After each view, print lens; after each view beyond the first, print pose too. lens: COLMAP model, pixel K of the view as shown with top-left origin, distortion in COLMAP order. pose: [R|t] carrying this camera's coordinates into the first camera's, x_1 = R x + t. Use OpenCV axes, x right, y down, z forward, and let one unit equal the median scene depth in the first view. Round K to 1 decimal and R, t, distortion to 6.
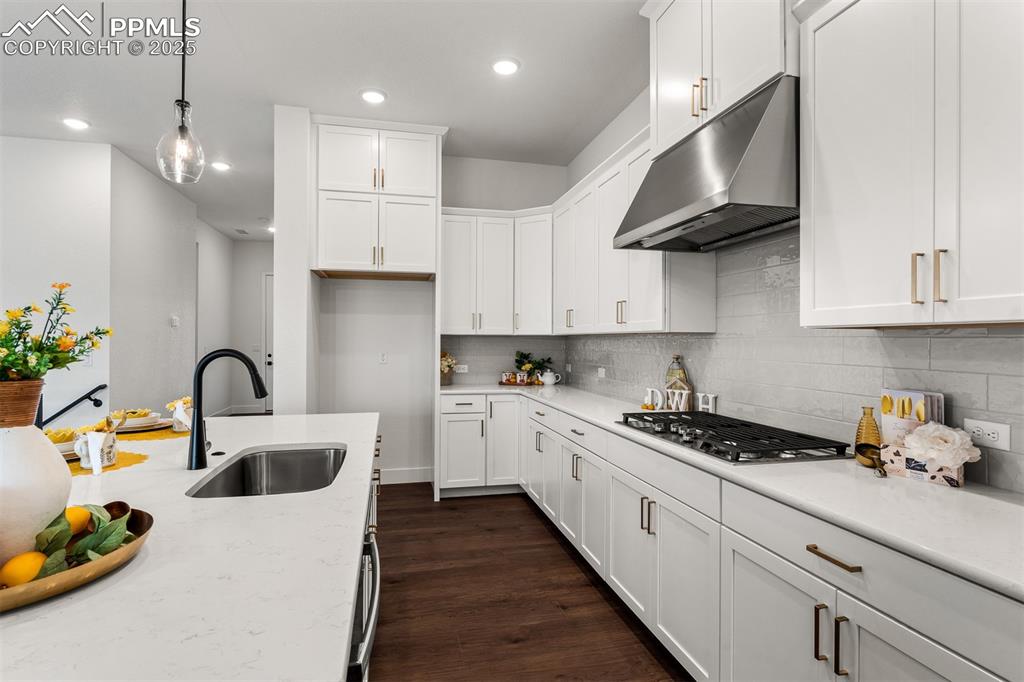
lens RADIAL K [[523.2, 0, 501.1], [0, 523.2, 340.1], [0, 0, 1]] dist [-0.003447, 0.000642]
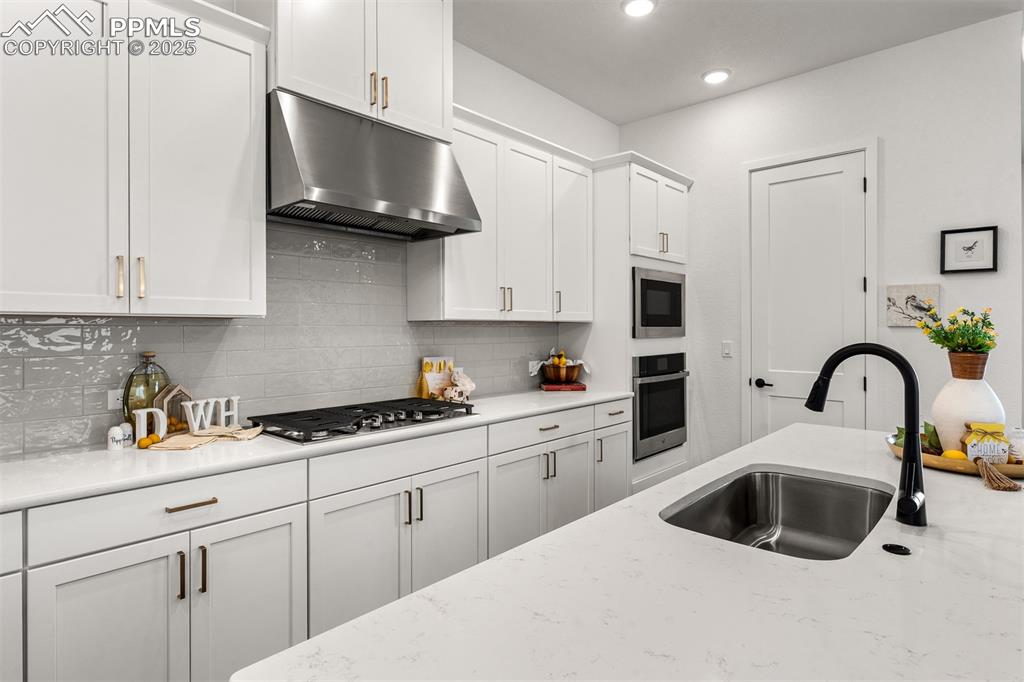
lens RADIAL K [[550.5, 0, 503.3], [0, 550.5, 330.9], [0, 0, 1]] dist [-0.006274, -0.001052]
pose [[-0.581052, -0.007380, 0.813833, -0.488645], [-0.001861, 0.999968, 0.007740, -0.002528], [-0.813864, 0.002983, -0.581047, 1.097434]]
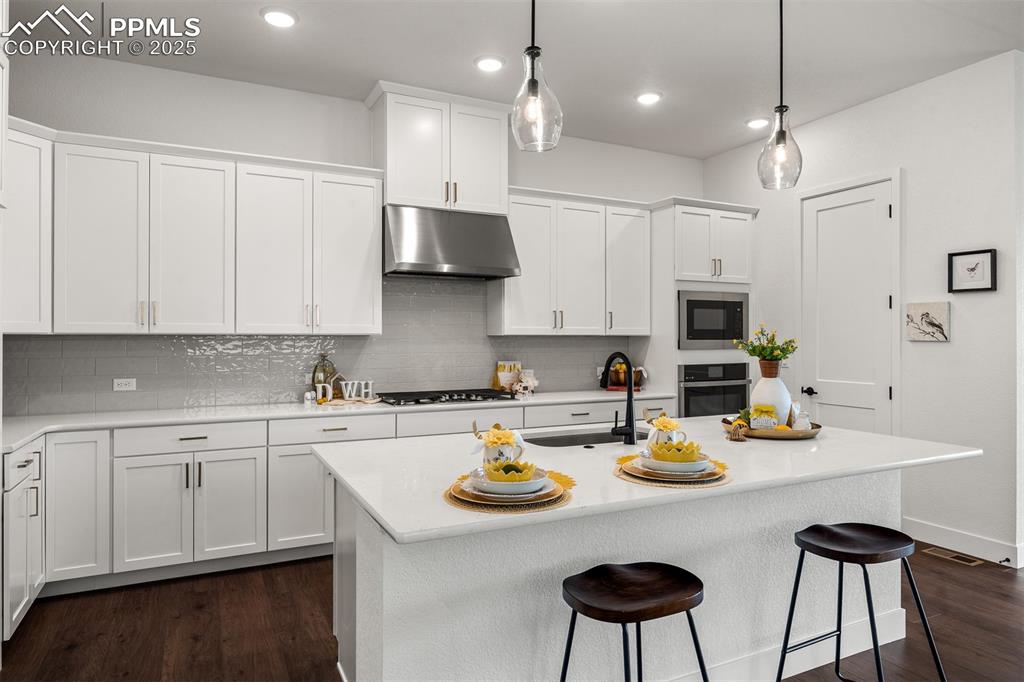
lens RADIAL K [[631.7, 0, 517.9], [0, 631.7, 336.3], [0, 0, 1]] dist [-0.014780, -0.000693]
pose [[-0.258772, -0.003791, 0.965931, -1.209511], [-0.003500, 0.999989, 0.002987, -0.016611], [-0.965932, -0.002607, -0.258782, 1.003501]]
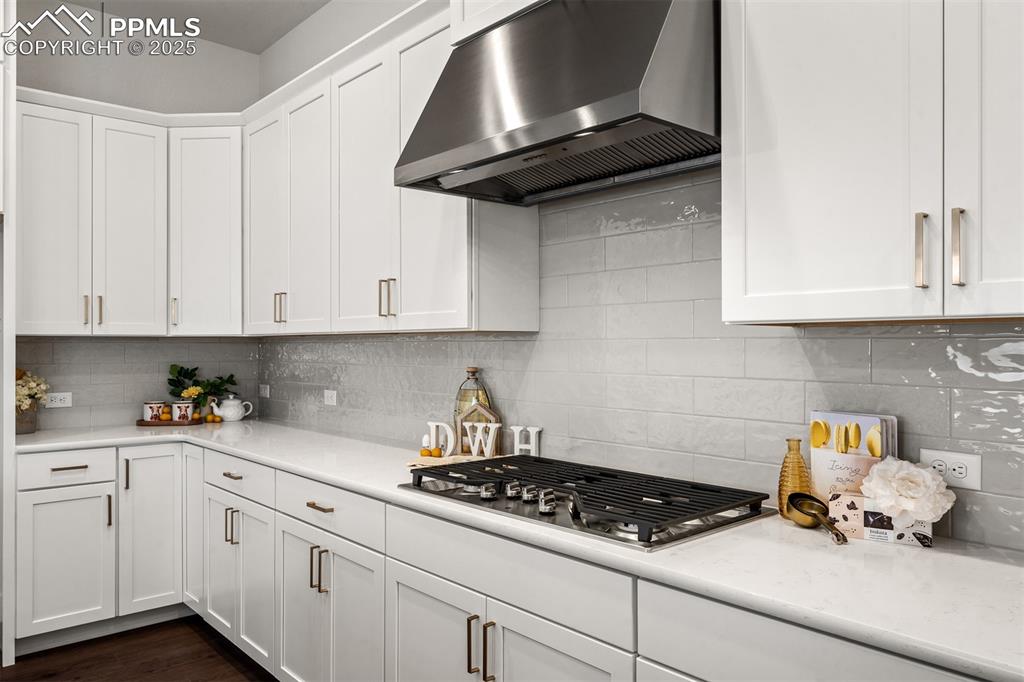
lens RADIAL K [[748.3, 0, 512.4], [0, 748.3, 344.2], [0, 0, 1]] dist [0.002364, -0.006716]
pose [[0.876106, -0.003884, 0.482103, -0.062557], [0.004101, 0.999991, 0.000604, 0.000451], [-0.482101, 0.001448, 0.876115, 0.194061]]
